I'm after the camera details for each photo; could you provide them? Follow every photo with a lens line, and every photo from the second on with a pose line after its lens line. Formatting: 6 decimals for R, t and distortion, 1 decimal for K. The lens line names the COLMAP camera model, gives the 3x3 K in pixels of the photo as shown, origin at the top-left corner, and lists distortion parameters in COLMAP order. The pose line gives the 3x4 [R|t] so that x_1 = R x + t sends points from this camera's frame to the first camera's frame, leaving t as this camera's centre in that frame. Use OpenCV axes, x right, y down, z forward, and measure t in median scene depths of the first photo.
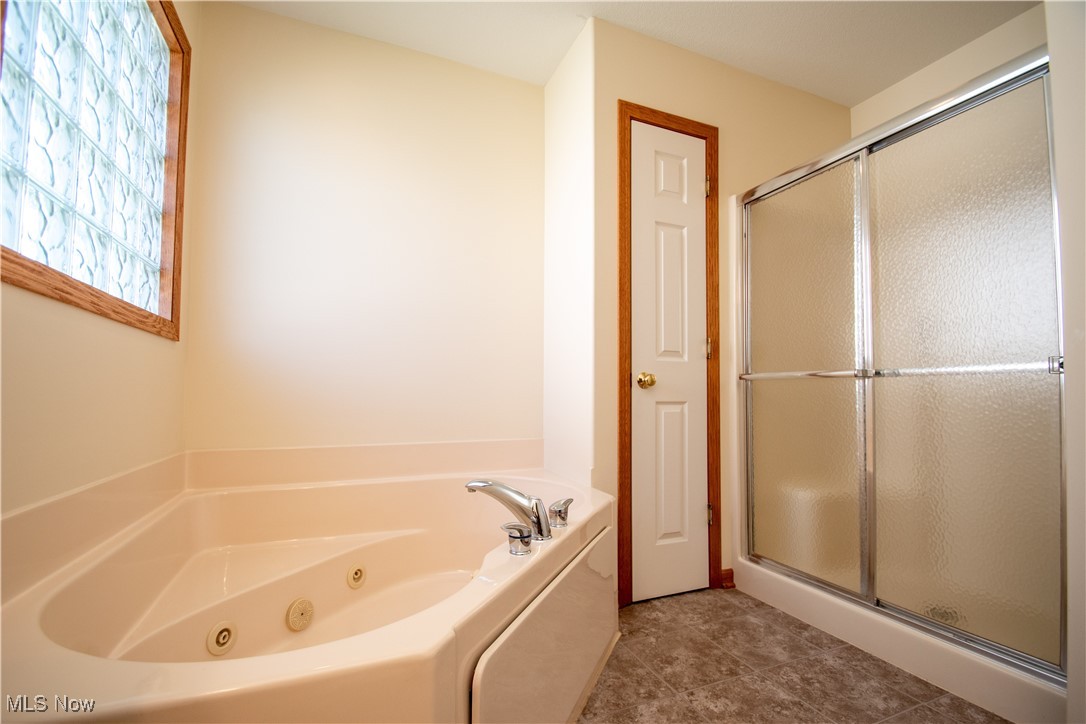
lens RADIAL K [[480.6, 0, 548.6], [0, 480.6, 378.9], [0, 0, 1]] dist [0.000605, -0.015041]
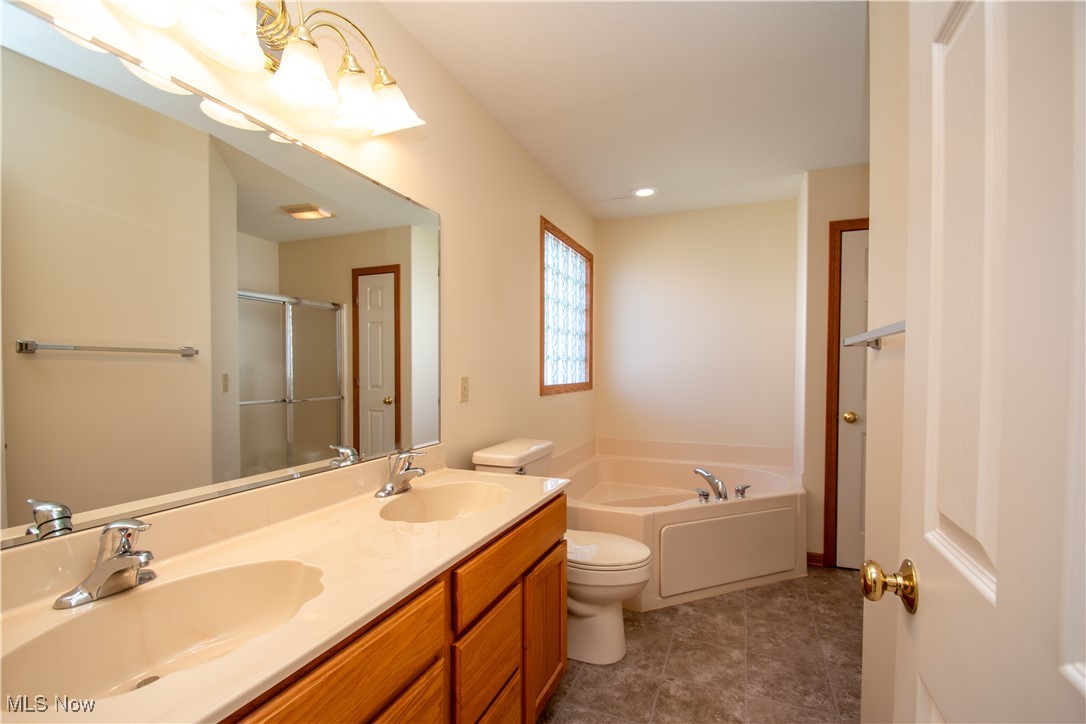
lens RADIAL K [[480.6, 0, 548.6], [0, 480.6, 378.9], [0, 0, 1]] dist [0.000605, -0.015041]
pose [[0.714732, 0.013473, -0.699269, 0.684049], [0.023019, 0.998820, 0.042773, -0.236988], [0.699019, -0.046668, 0.713578, -0.784019]]
